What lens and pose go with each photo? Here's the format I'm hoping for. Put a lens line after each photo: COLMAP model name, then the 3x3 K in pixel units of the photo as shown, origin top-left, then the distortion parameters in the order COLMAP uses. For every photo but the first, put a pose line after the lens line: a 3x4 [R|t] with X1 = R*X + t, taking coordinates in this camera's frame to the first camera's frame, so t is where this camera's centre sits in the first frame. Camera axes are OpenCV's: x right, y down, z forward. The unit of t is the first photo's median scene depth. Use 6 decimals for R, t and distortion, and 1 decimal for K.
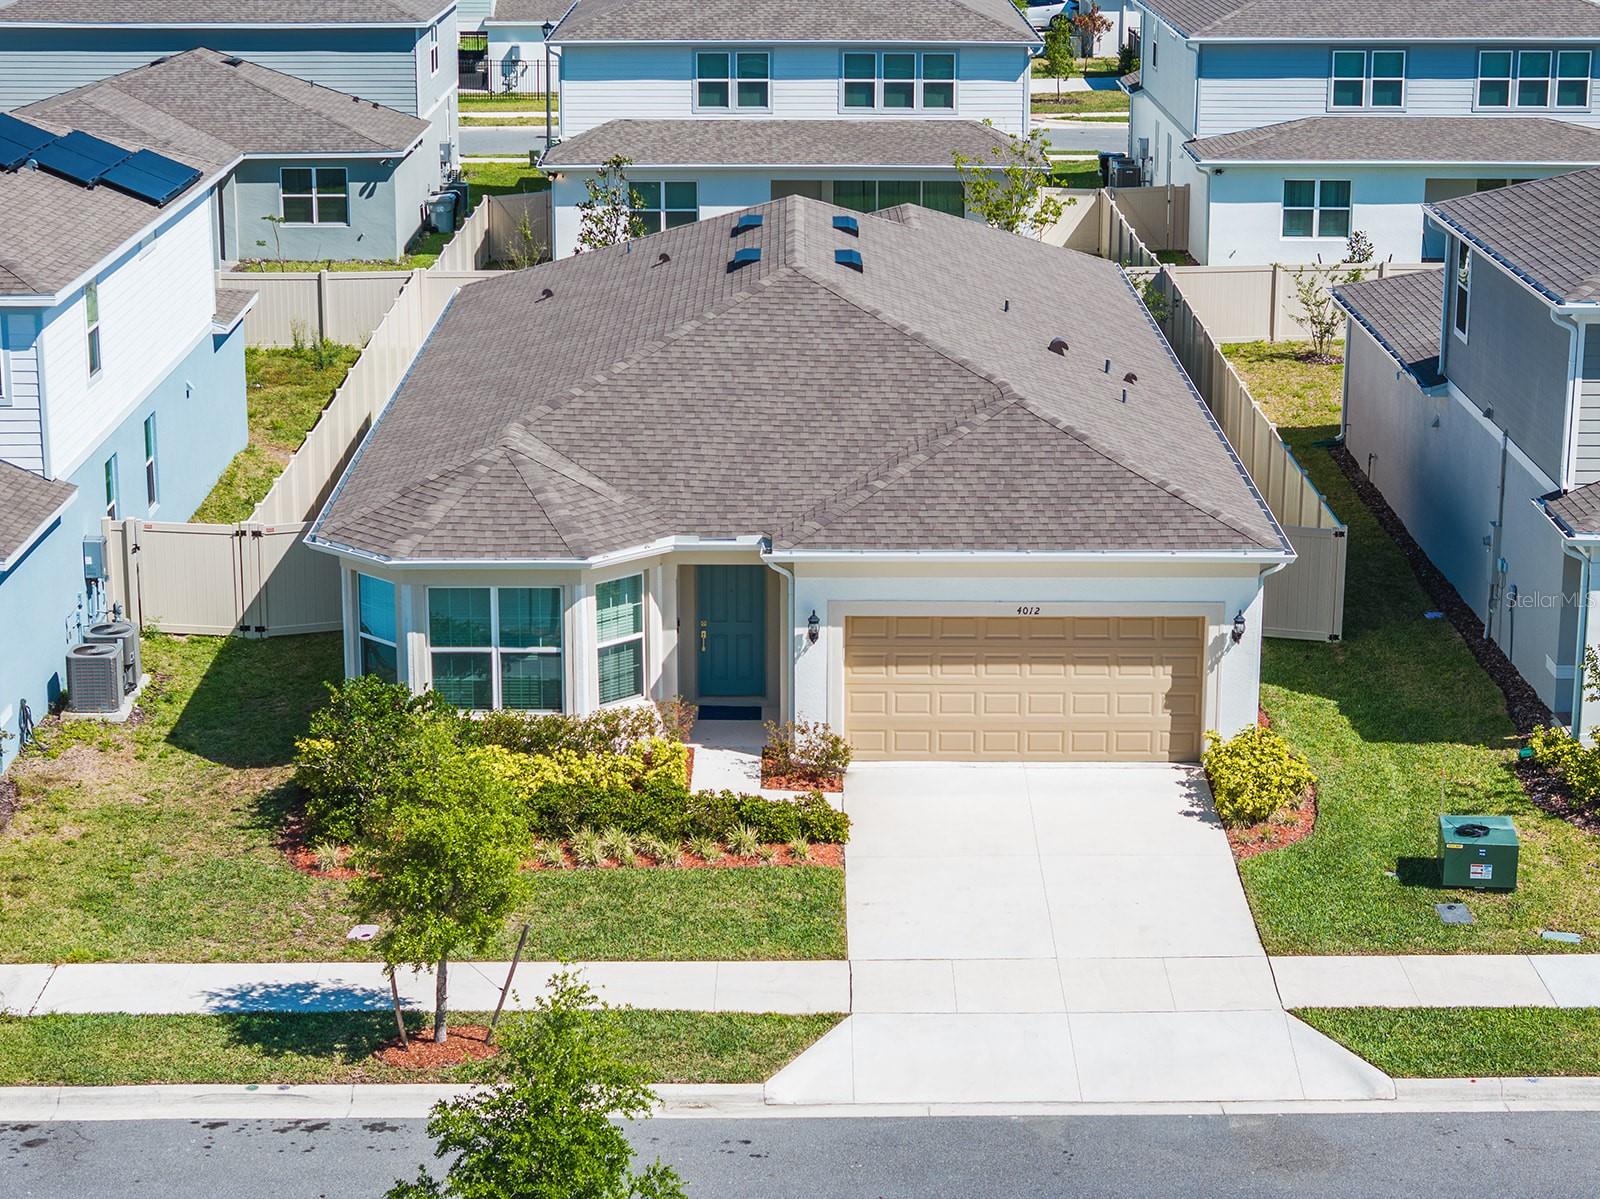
lens RADIAL K [[3222.3, 0, 801.6], [0, 3222.3, 599.0], [0, 0, 1]] dist [-0.028380, 0.000000]
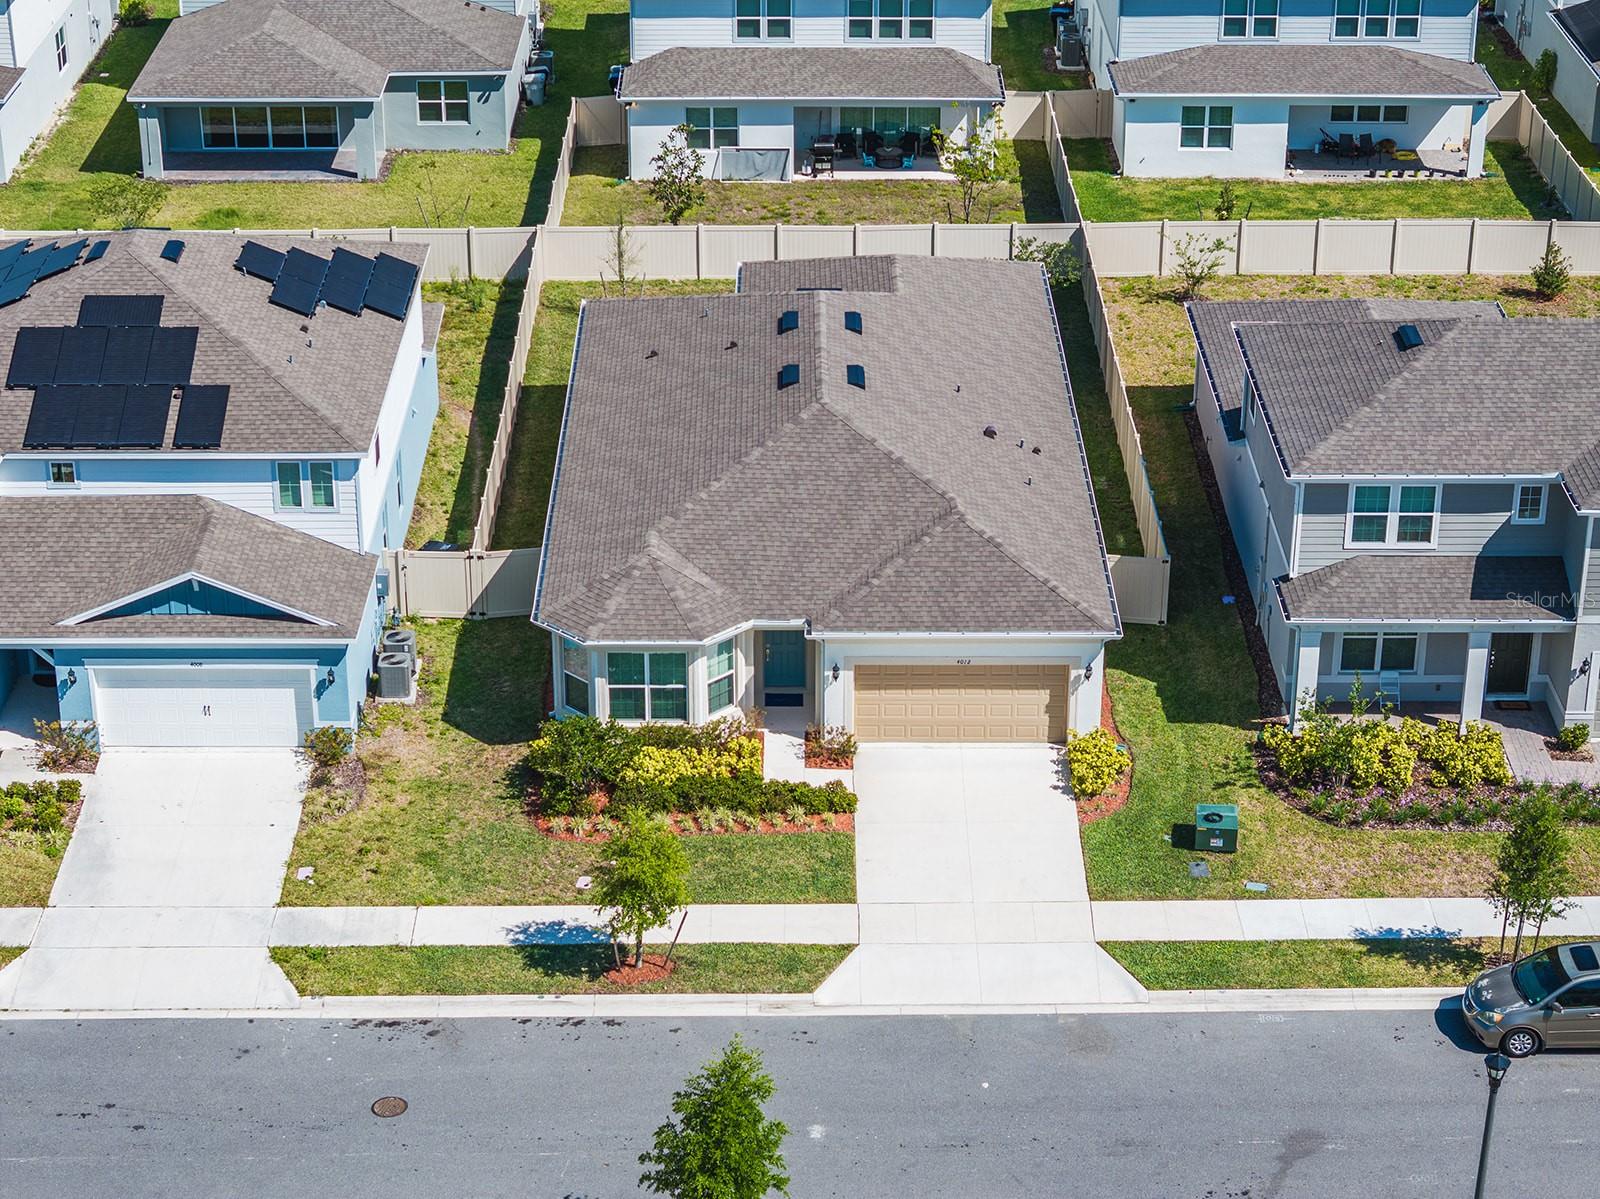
lens RADIAL K [[3222.3, 0, 800.4], [0, 3222.3, 599.1], [0, 0, 1]] dist [-0.028380, 0.000000]
pose [[0.999998, -0.001387, 0.001550, -0.017234], [0.001075, 0.982567, 0.185906, -0.338315], [-0.001781, -0.185903, 0.982566, -0.639821]]
